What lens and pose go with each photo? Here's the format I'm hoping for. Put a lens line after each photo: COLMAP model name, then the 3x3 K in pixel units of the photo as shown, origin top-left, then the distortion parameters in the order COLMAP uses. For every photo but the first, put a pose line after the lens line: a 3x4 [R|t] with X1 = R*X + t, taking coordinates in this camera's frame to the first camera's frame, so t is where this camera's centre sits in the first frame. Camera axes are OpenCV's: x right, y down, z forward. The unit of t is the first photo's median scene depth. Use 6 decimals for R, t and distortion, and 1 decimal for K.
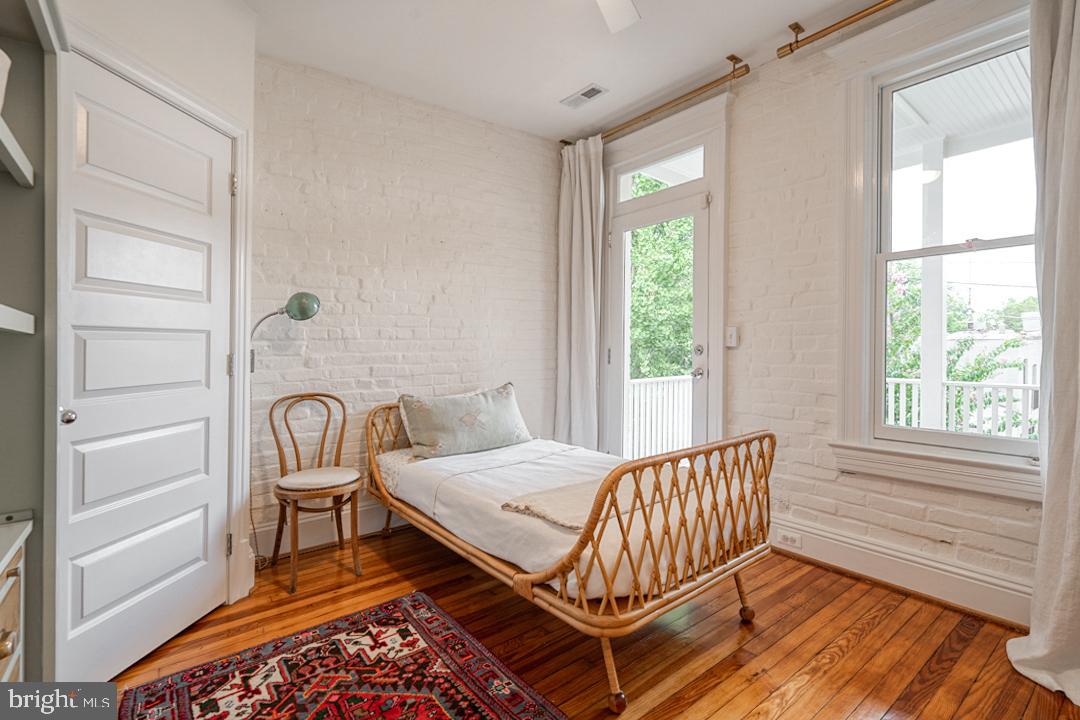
lens RADIAL K [[492.4, 0, 541.0], [0, 492.4, 355.3], [0, 0, 1]] dist [0.001428, 0.000110]
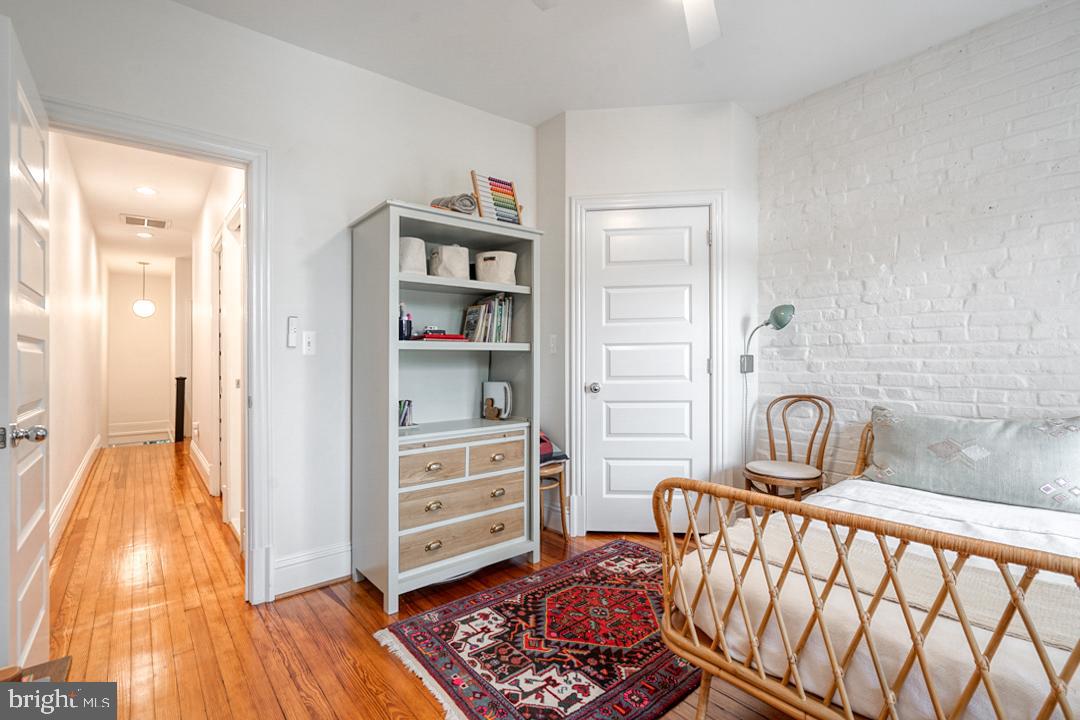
lens RADIAL K [[492.4, 0, 535.0], [0, 492.4, 352.0], [0, 0, 1]] dist [0.001428, 0.000110]
pose [[0.033118, 0.000719, -0.999451, 0.562003], [-0.008318, 0.999965, 0.000444, -0.012894], [0.999417, 0.008299, 0.033123, 0.338517]]
